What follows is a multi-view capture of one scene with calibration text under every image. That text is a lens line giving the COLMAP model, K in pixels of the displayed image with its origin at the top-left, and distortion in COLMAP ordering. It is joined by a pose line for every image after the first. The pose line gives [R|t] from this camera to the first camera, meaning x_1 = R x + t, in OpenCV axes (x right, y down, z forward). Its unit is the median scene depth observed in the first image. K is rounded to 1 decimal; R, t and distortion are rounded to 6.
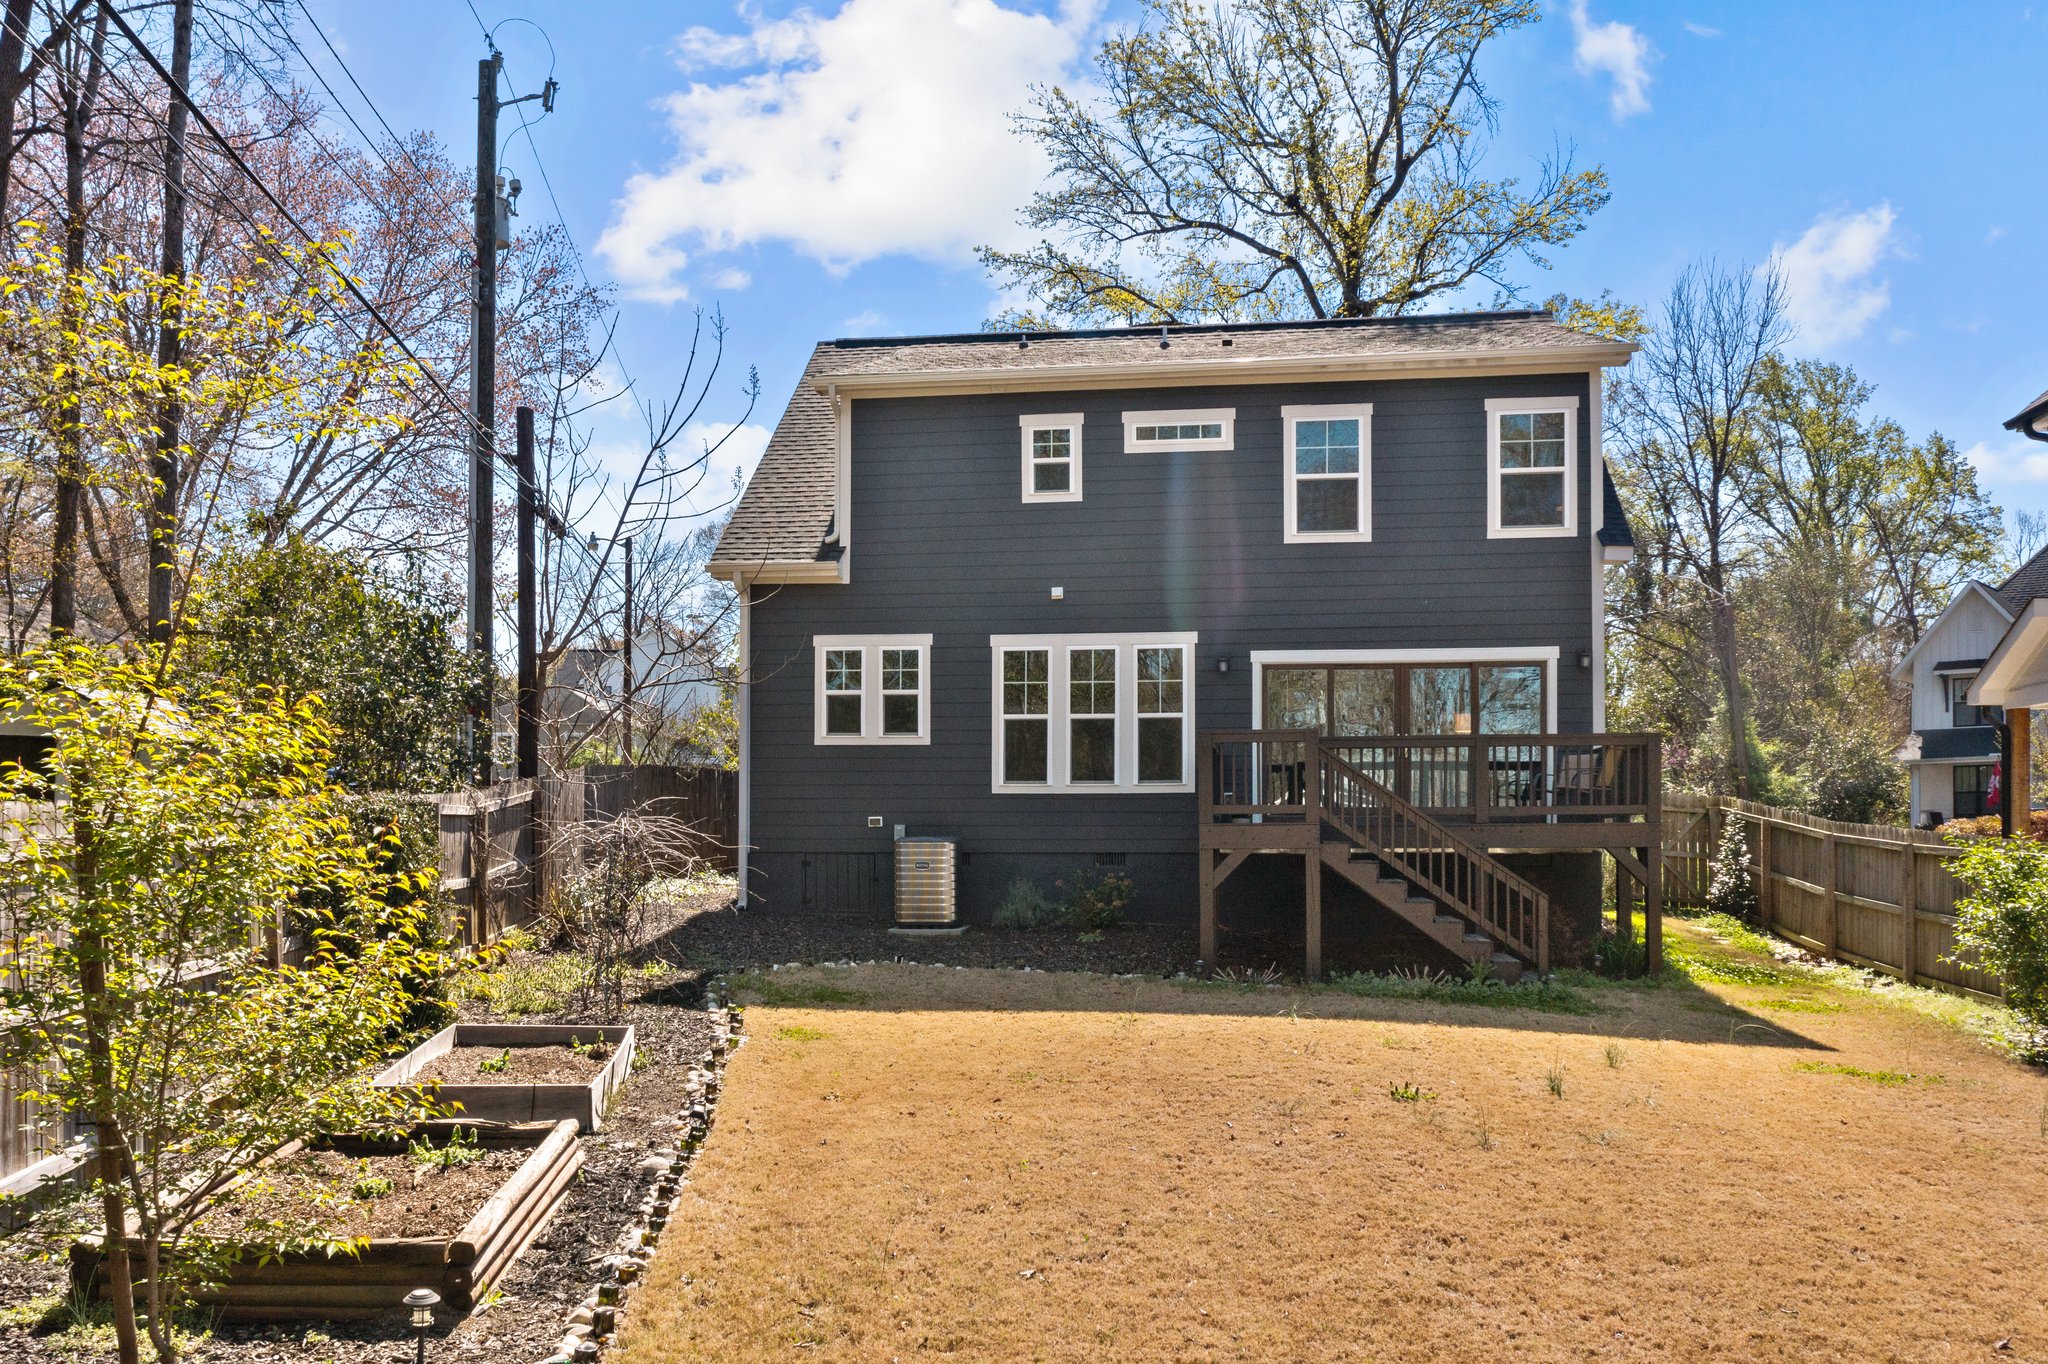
lens RADIAL K [[1668.3, 0, 1022.8], [0, 1668.3, 880.8], [0, 0, 1]] dist [-0.006837, -0.004678]
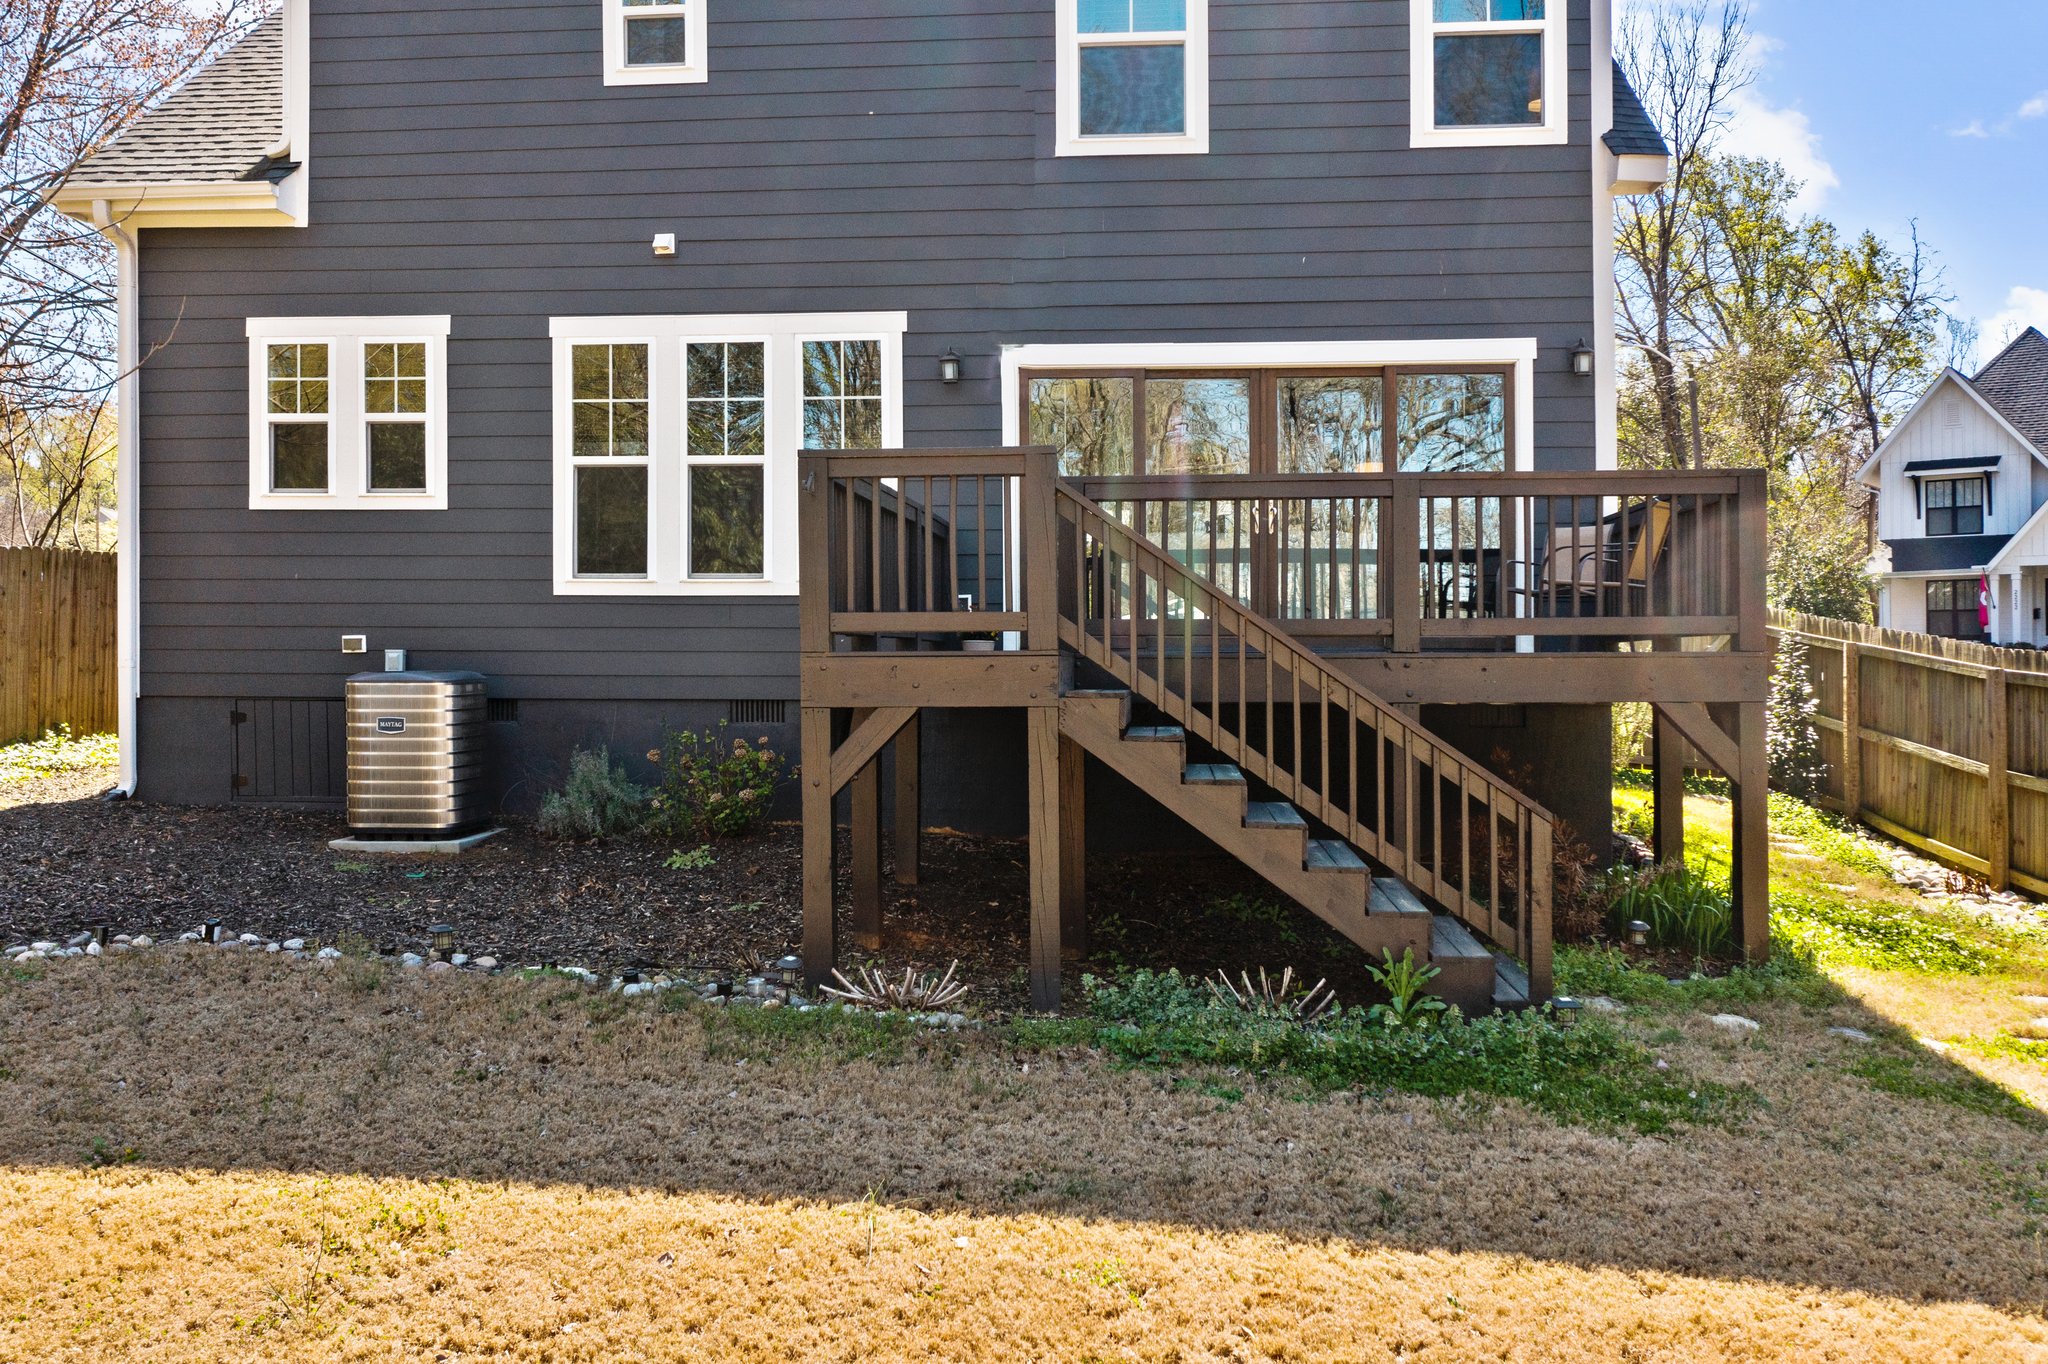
lens RADIAL K [[1651.3, 0, 1034.5], [0, 1651.3, 689.4], [0, 0, 1]] dist [-0.003982, 0.009862]
pose [[0.998449, 0.001106, 0.055657, 0.115471], [-0.000788, 0.999983, -0.005748, -0.017108], [-0.055663, 0.005695, 0.998433, 0.431023]]
